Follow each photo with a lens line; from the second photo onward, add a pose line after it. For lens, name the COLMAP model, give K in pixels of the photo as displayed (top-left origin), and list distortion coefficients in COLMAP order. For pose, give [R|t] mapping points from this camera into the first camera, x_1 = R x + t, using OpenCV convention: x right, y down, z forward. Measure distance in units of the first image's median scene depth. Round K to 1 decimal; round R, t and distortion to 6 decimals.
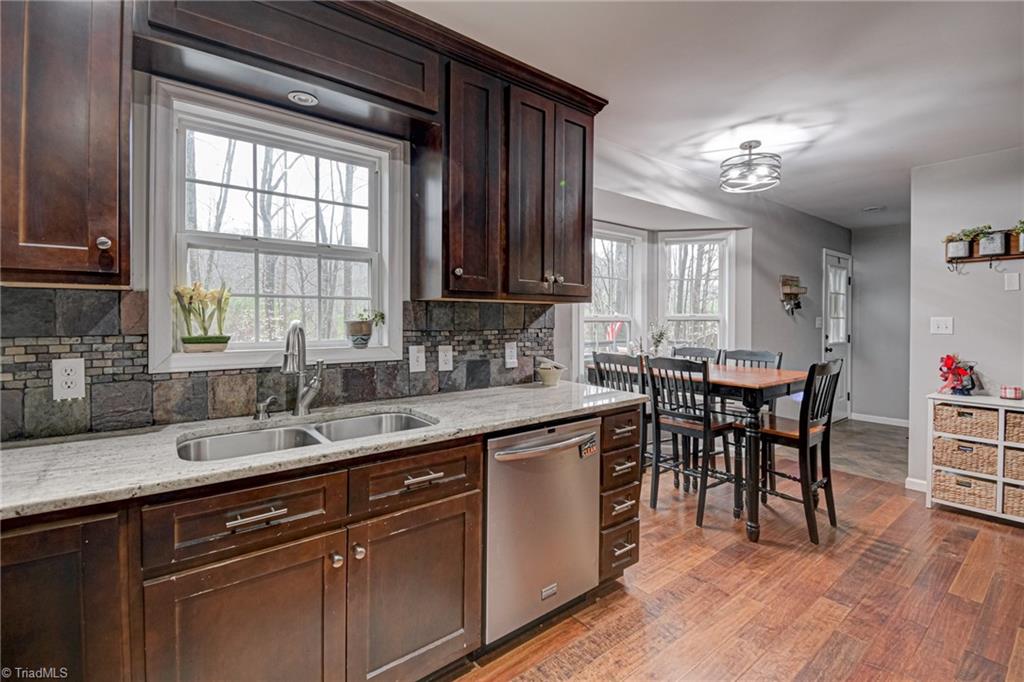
lens RADIAL K [[453.1, 0, 517.7], [0, 453.1, 321.8], [0, 0, 1]] dist [0.013422, -0.014169]
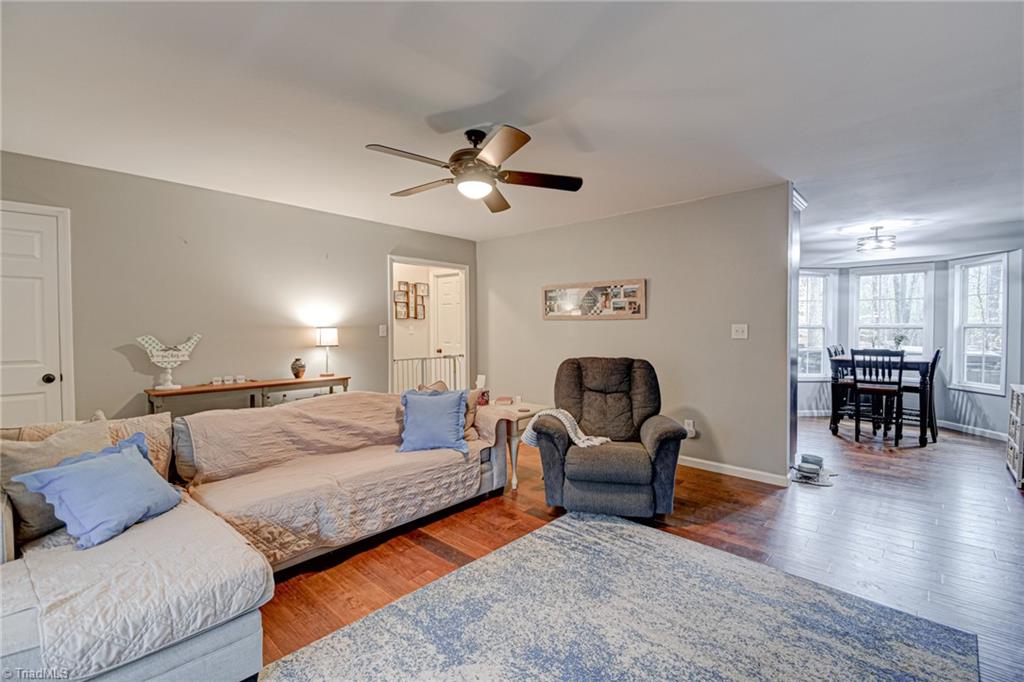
lens RADIAL K [[453.1, 0, 511.1], [0, 453.1, 338.2], [0, 0, 1]] dist [0.013422, -0.014169]
pose [[0.160804, 0.019346, -0.986797, 2.141712], [-0.002943, 0.999813, 0.019122, 0.008162], [0.986982, -0.000171, 0.160831, -0.724492]]
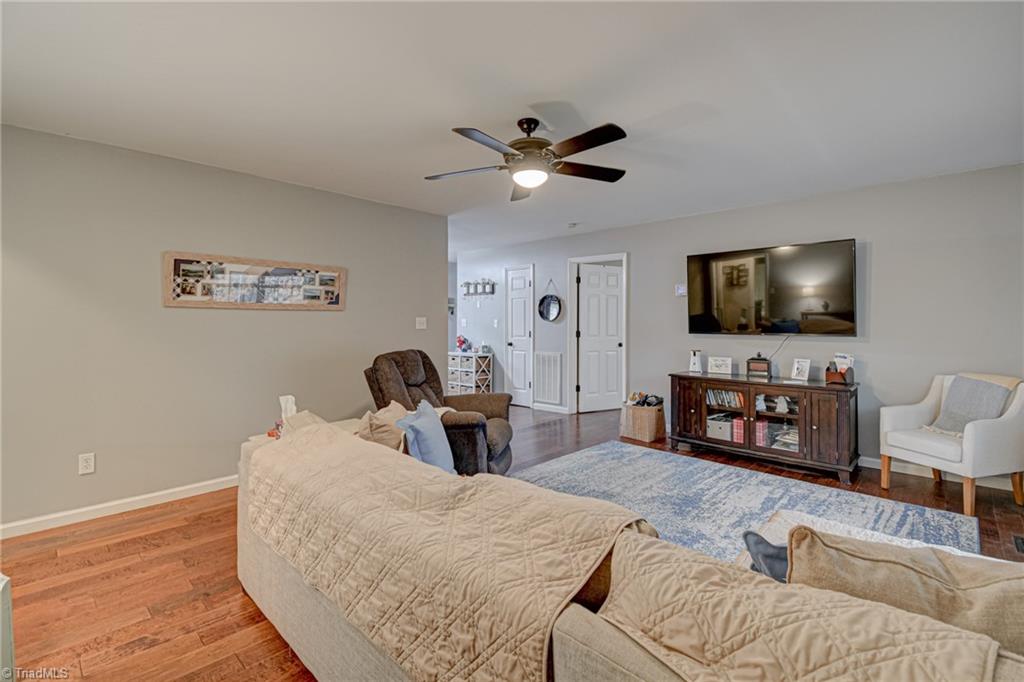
lens RADIAL K [[453.1, 0, 531.3], [0, 453.1, 319.4], [0, 0, 1]] dist [0.013422, -0.014169]
pose [[0.986183, -0.003373, 0.165625, 1.042232], [0.004918, 0.999948, -0.008918, 0.015275], [-0.165586, 0.009609, 0.986149, -1.560827]]
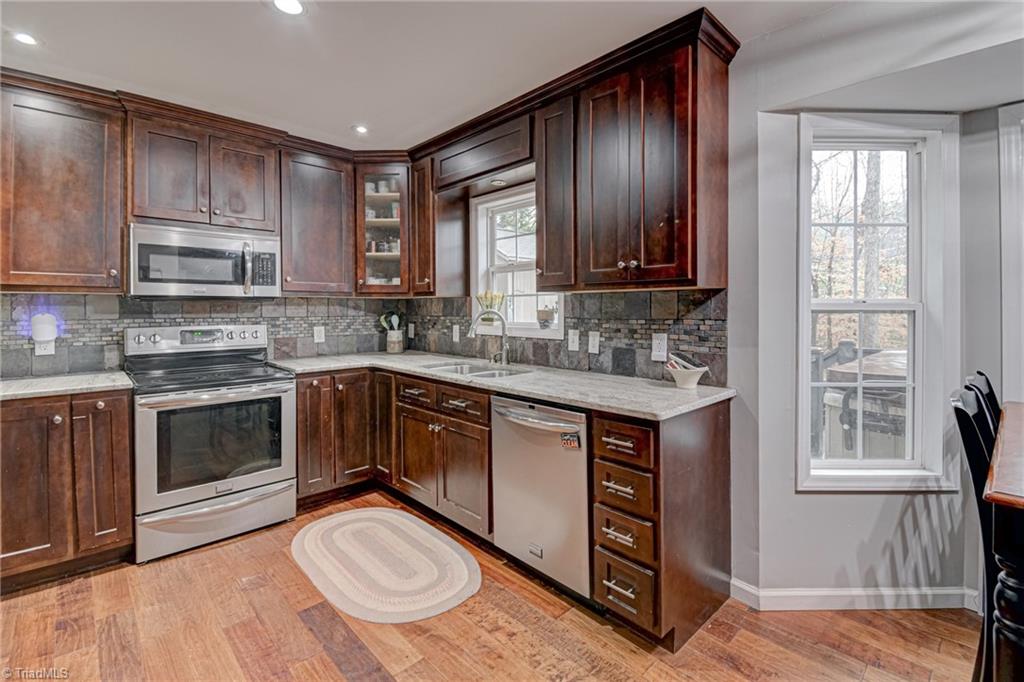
lens RADIAL K [[453.1, 0, 518.4], [0, 453.1, 309.8], [0, 0, 1]] dist [0.013422, -0.014169]
pose [[0.099483, -0.001429, -0.995038, 0.755140], [-0.004272, 0.999989, -0.001863, -0.000169], [0.995030, 0.004436, 0.099476, 0.536254]]
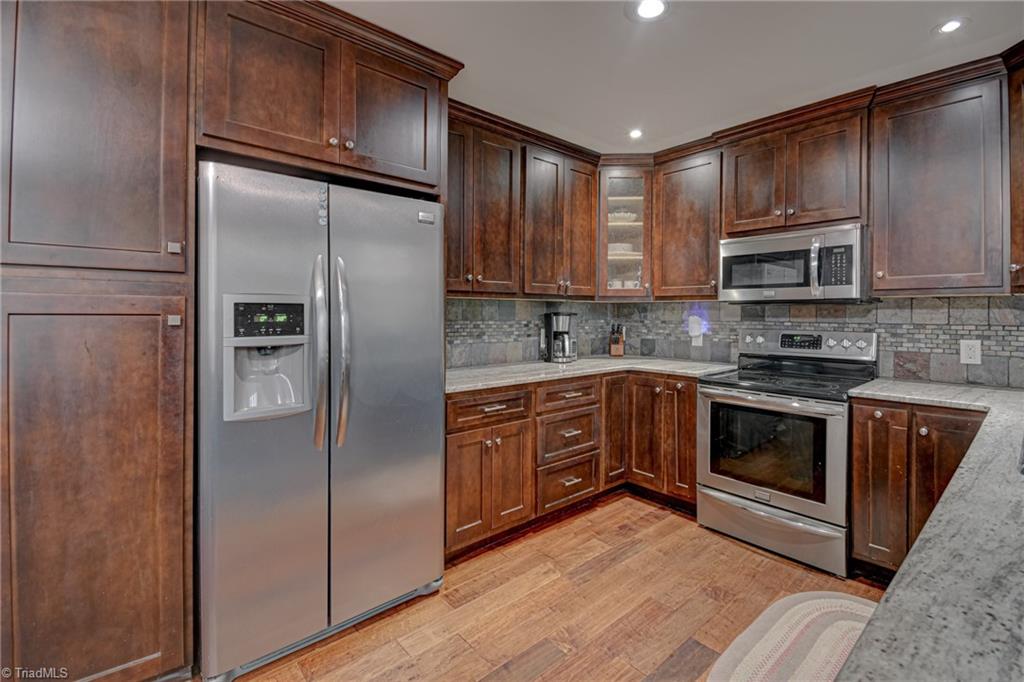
lens RADIAL K [[453.1, 0, 526.1], [0, 453.1, 314.1], [0, 0, 1]] dist [0.013422, -0.014169]
pose [[-0.997946, -0.007100, -0.063673, 0.318381], [-0.007713, 0.999926, 0.009385, -0.003108], [0.063602, 0.009857, -0.997927, 0.891757]]
